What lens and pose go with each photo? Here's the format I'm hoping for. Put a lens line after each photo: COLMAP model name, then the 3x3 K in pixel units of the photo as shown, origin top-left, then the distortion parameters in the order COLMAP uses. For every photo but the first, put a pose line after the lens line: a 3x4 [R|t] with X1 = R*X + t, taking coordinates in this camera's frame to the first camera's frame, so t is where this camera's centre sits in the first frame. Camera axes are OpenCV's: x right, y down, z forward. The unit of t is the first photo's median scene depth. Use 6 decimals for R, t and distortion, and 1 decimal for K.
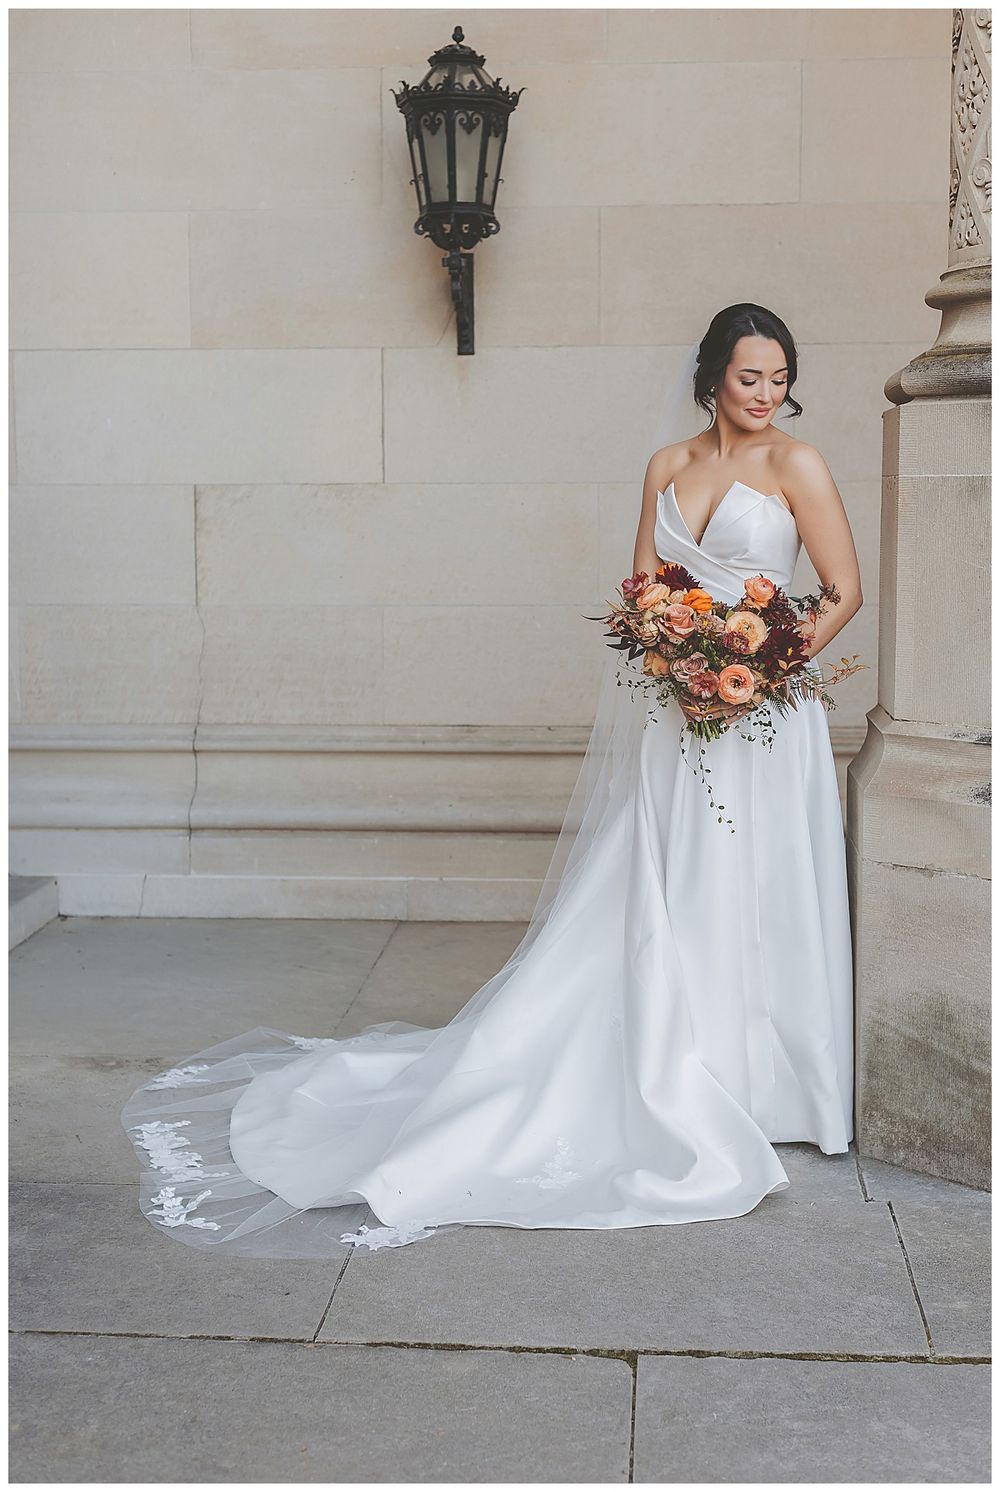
lens RADIAL K [[2169.6, 0, 500.0], [0, 2169.6, 746.0], [0, 0, 1]] dist [-0.010049, 0.005318]
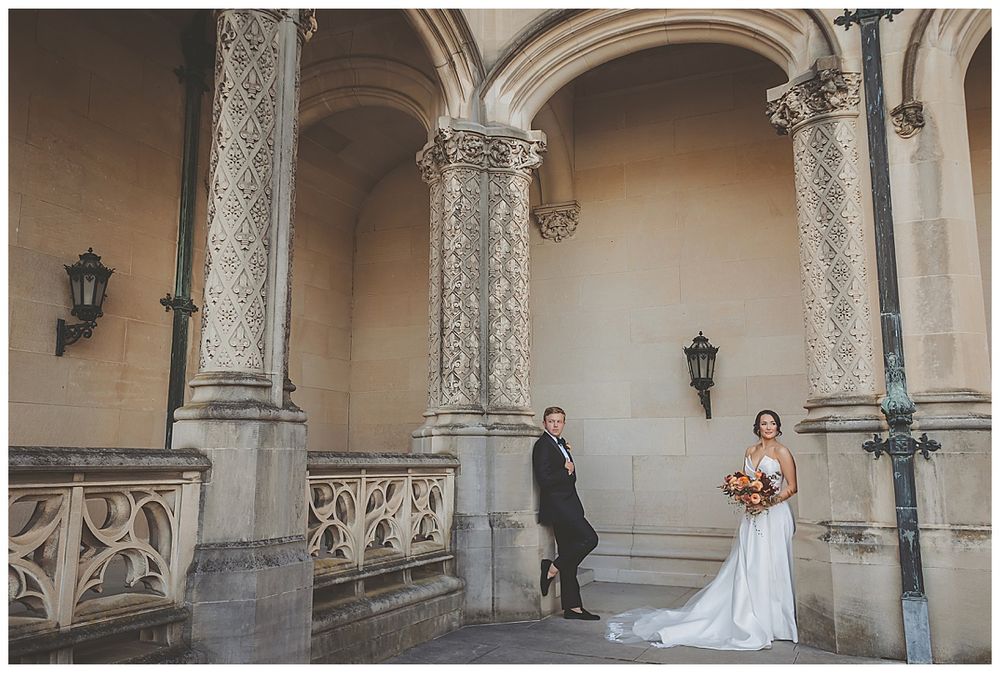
lens RADIAL K [[823.3, 0, 495.9], [0, 823.3, 327.9], [0, 0, 1]] dist [0.032287, -0.016112]
pose [[0.940629, -0.052210, -0.335398, 0.123851], [-0.044820, 0.960344, -0.275191, 0.065932], [0.336465, 0.273885, 0.900987, -0.387432]]
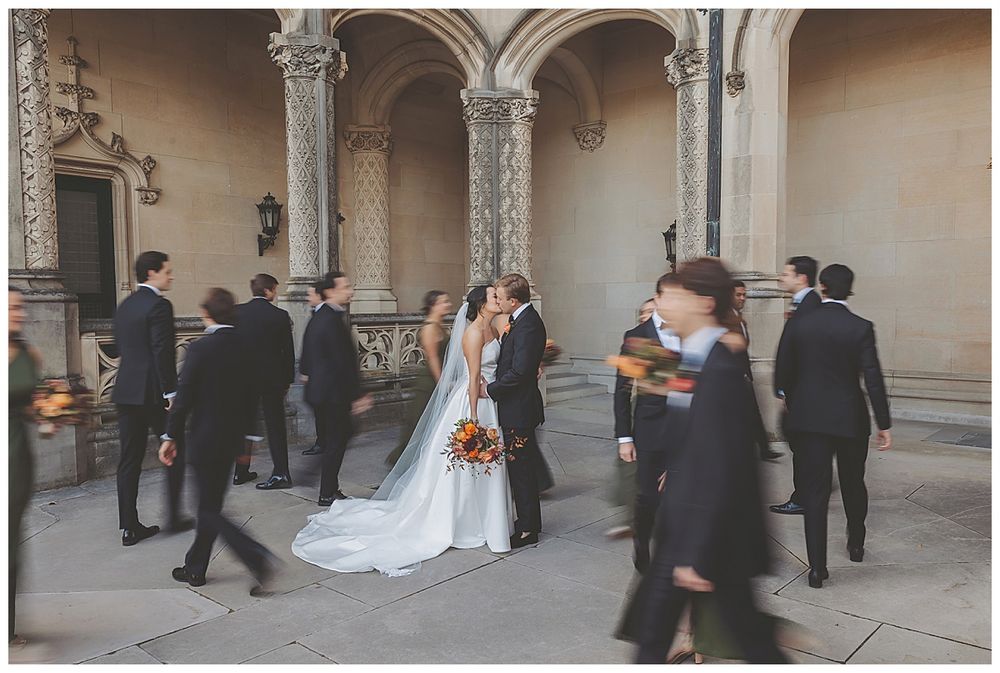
lens RADIAL K [[762.3, 0, 500.0], [0, 762.3, 336.5], [0, 0, 1]] dist [0.030044, -0.002478]
pose [[0.793242, 0.026304, -0.608338, 0.745651], [-0.071864, 0.996128, -0.050636, 0.060648], [0.604650, 0.083884, 0.792061, -0.640148]]
